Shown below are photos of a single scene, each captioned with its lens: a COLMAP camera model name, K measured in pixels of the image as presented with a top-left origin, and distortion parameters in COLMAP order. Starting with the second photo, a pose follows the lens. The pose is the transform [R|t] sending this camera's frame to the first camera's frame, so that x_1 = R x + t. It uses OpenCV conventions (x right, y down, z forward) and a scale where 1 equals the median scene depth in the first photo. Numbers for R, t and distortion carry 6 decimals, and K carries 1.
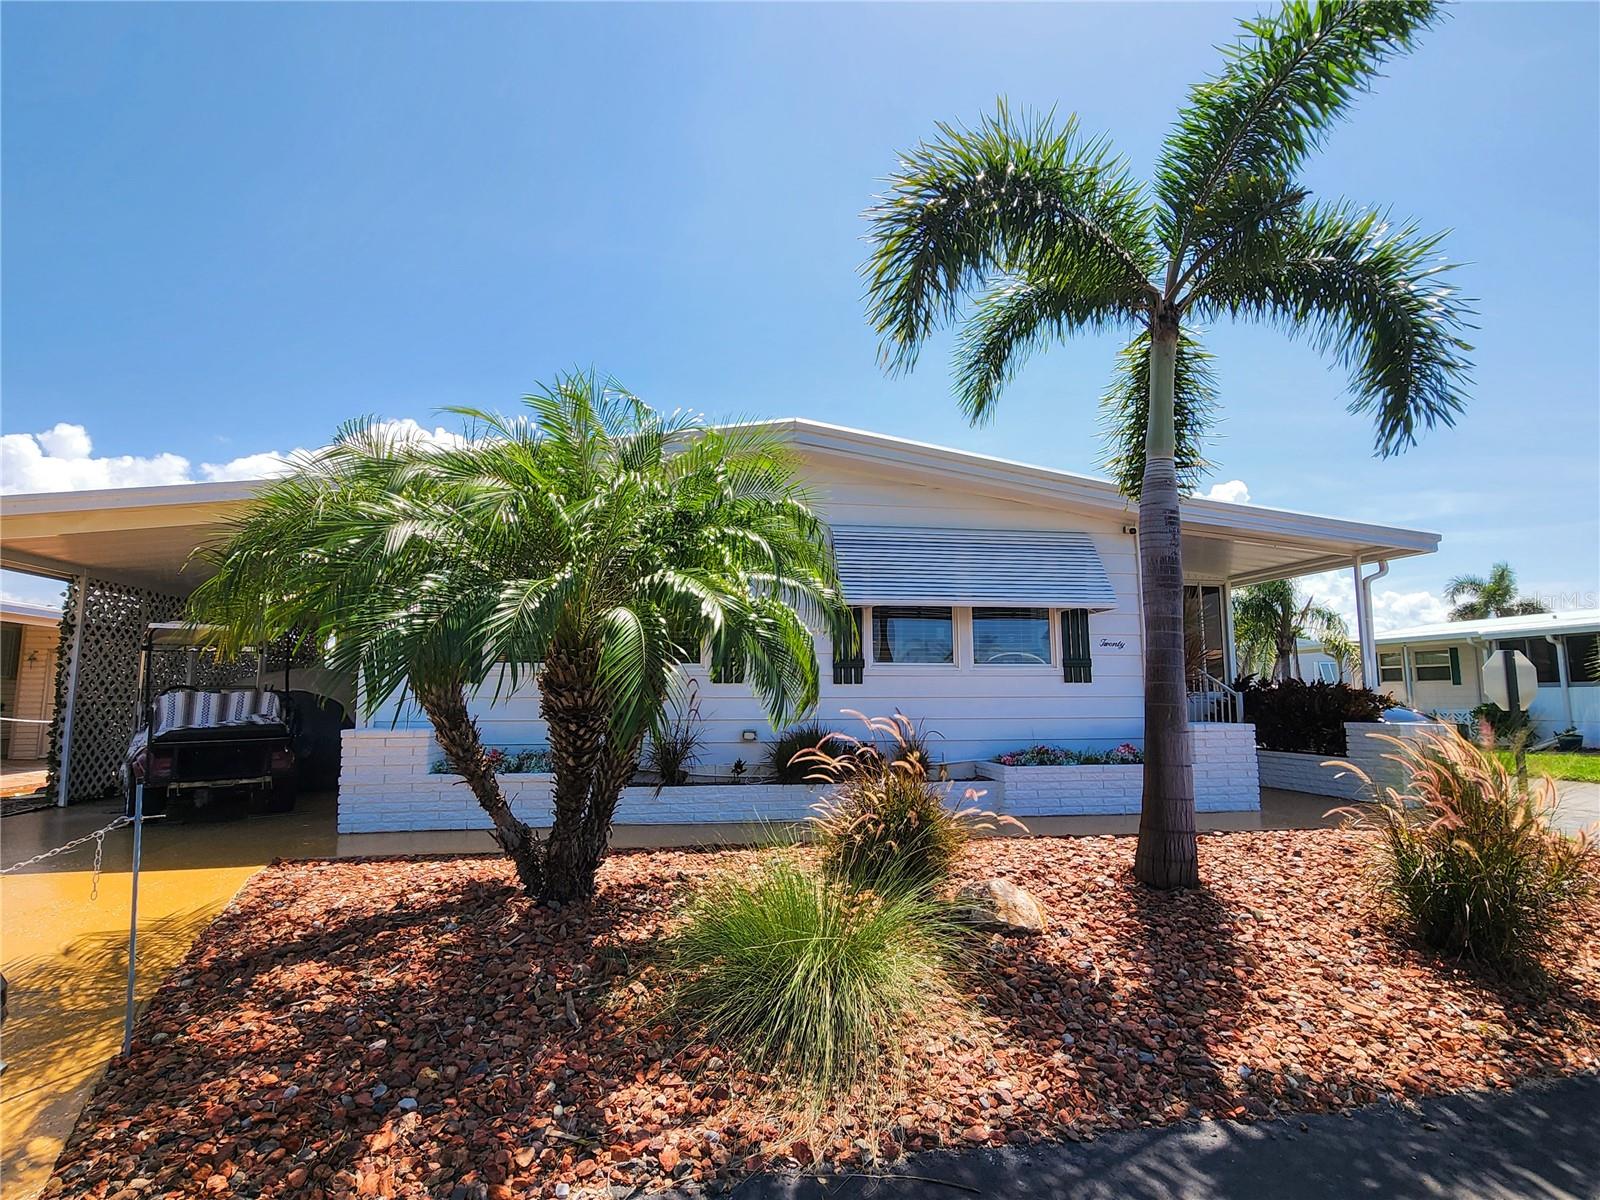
lens RADIAL K [[809.0, 0, 784.5], [0, 809.0, 598.8], [0, 0, 1]] dist [-0.000129, -0.000301]
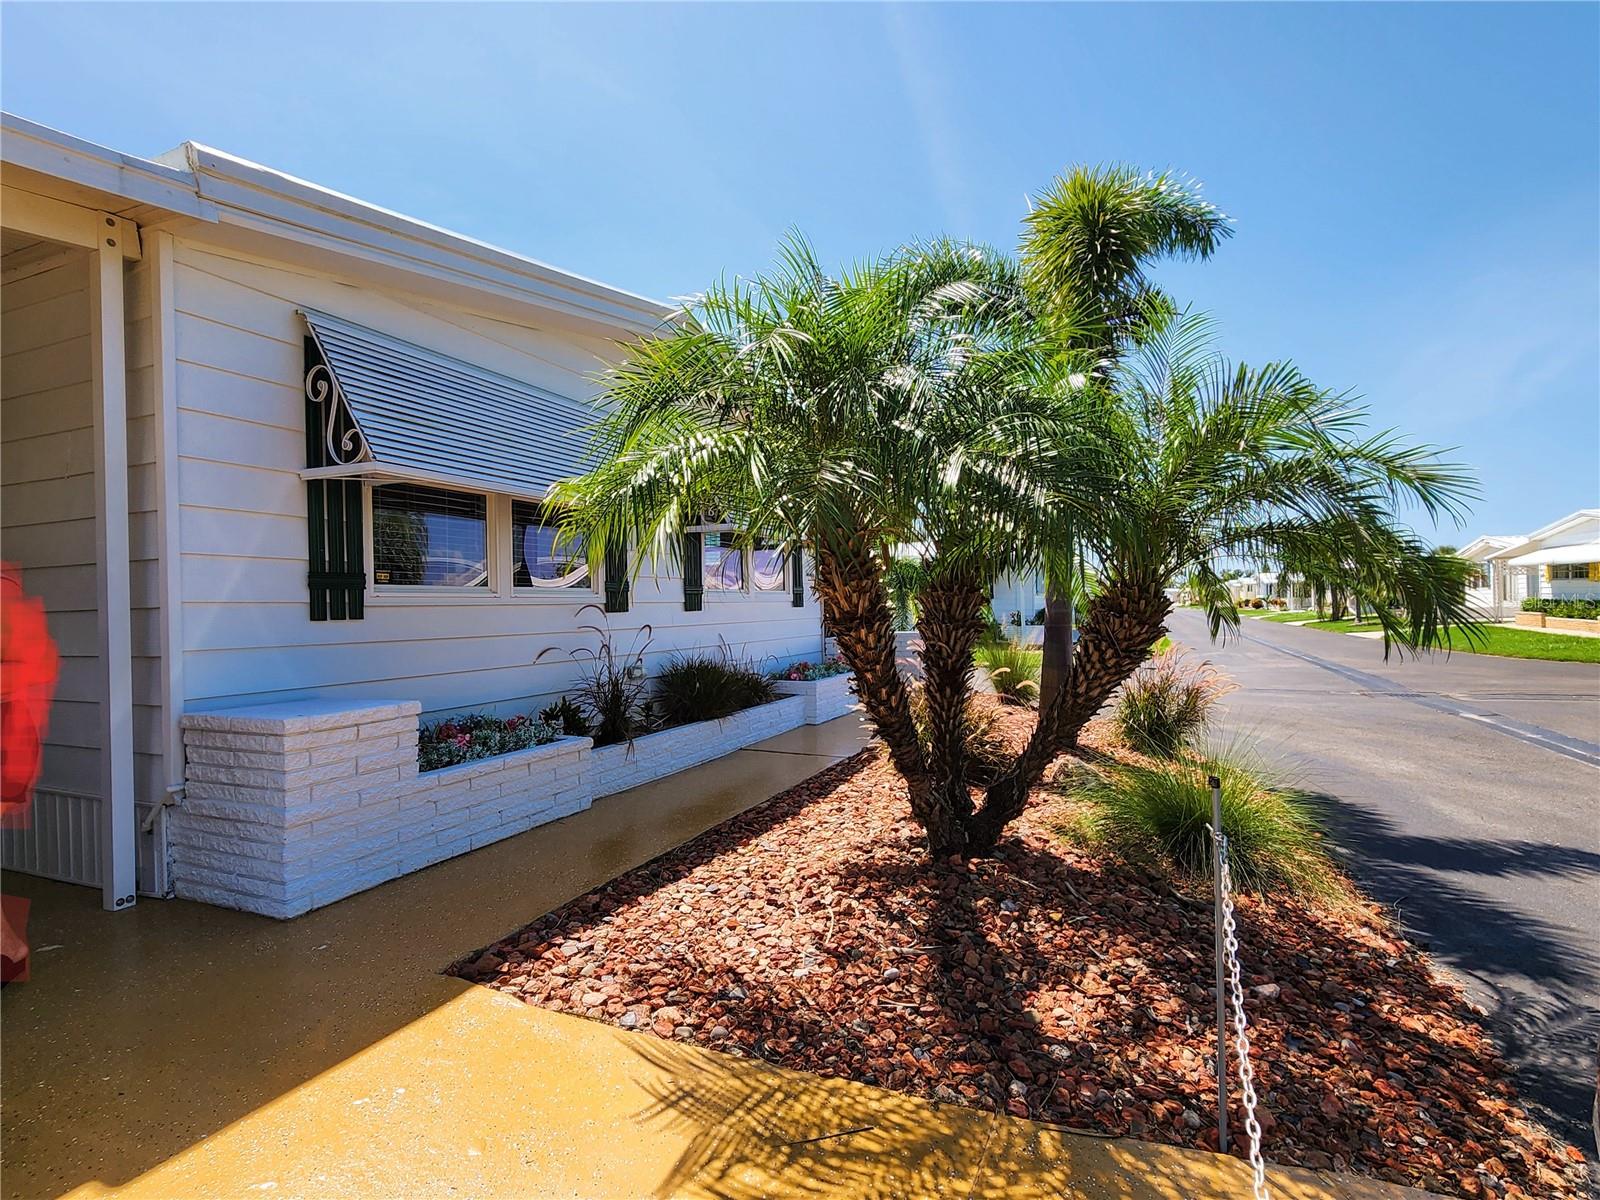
lens RADIAL K [[809.0, 0, 788.8], [0, 809.0, 604.2], [0, 0, 1]] dist [-0.000129, -0.000301]
pose [[0.551068, -0.007747, 0.834424, -0.736581], [-0.086280, 0.994069, 0.066209, 0.029451], [-0.829988, -0.108479, 0.547131, 0.443963]]
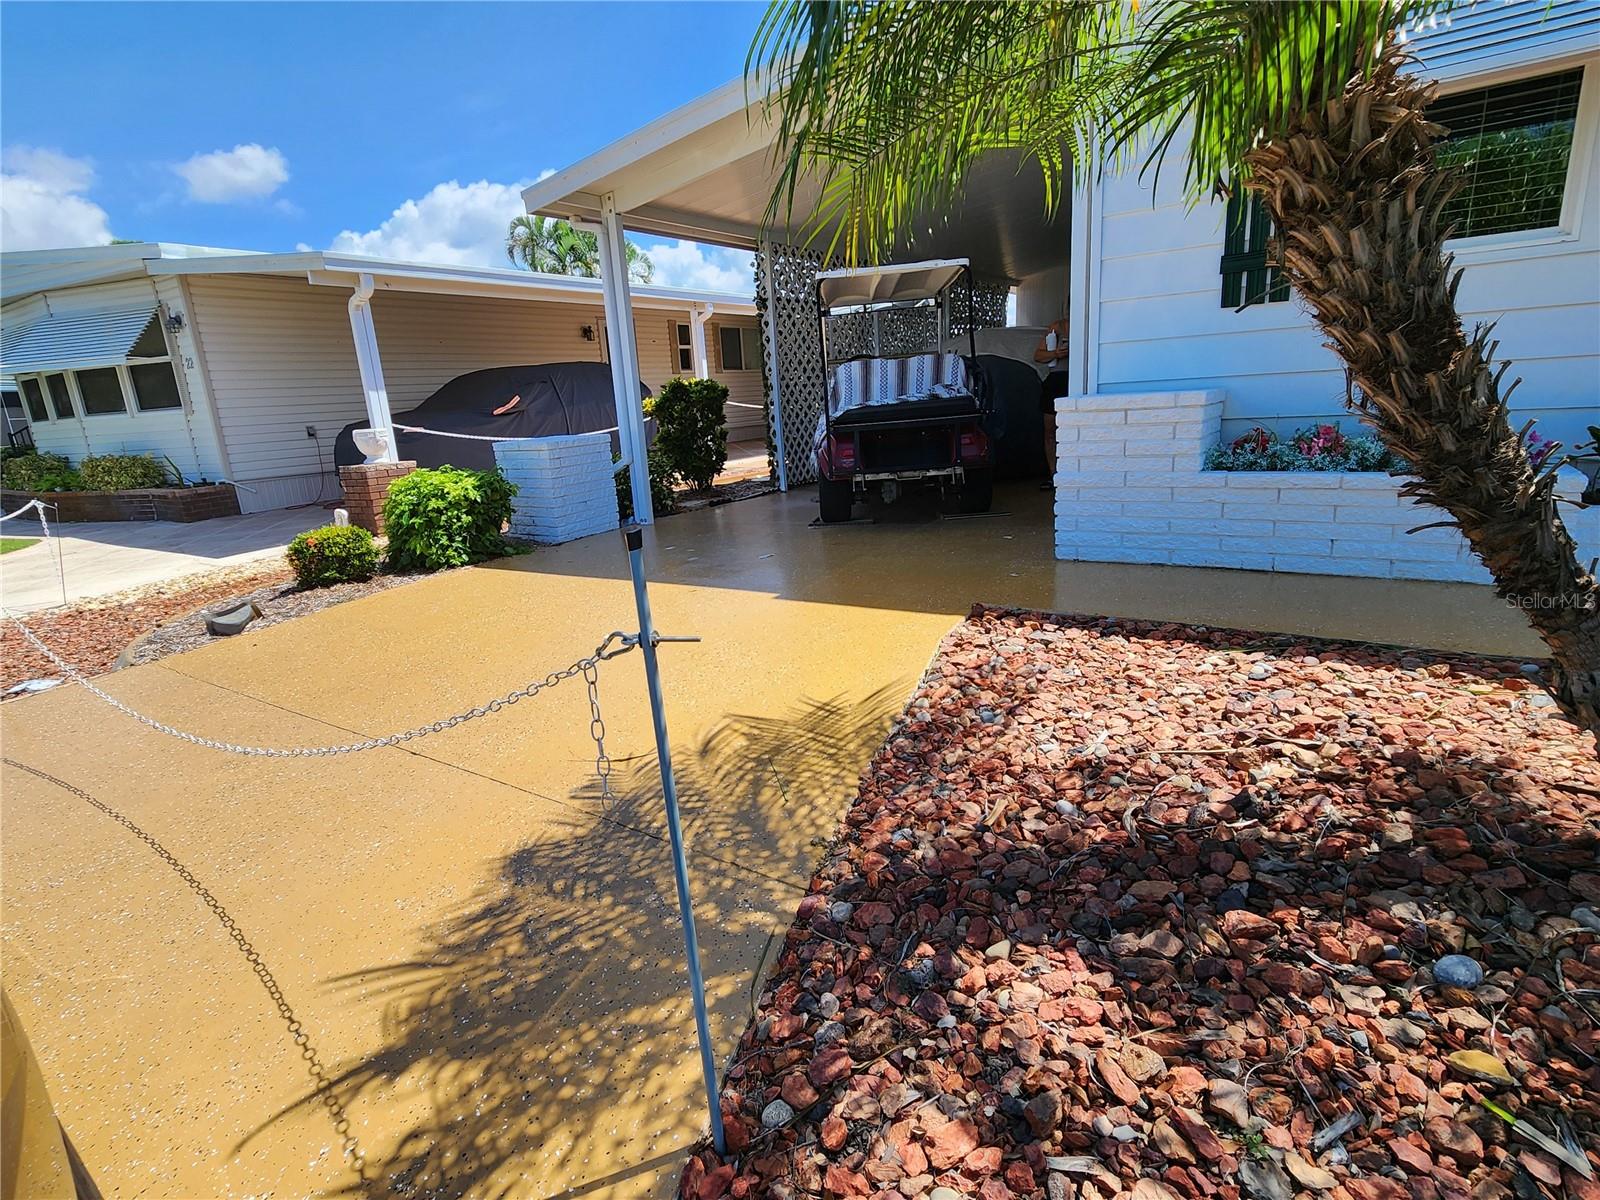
lens RADIAL K [[809.0, 0, 790.5], [0, 809.0, 609.6], [0, 0, 1]] dist [-0.000129, -0.000301]
pose [[0.722664, 0.134229, -0.678041, -0.237302], [0.146562, 0.928899, 0.340098, 0.067662], [0.675482, -0.345152, 0.651609, 0.380320]]
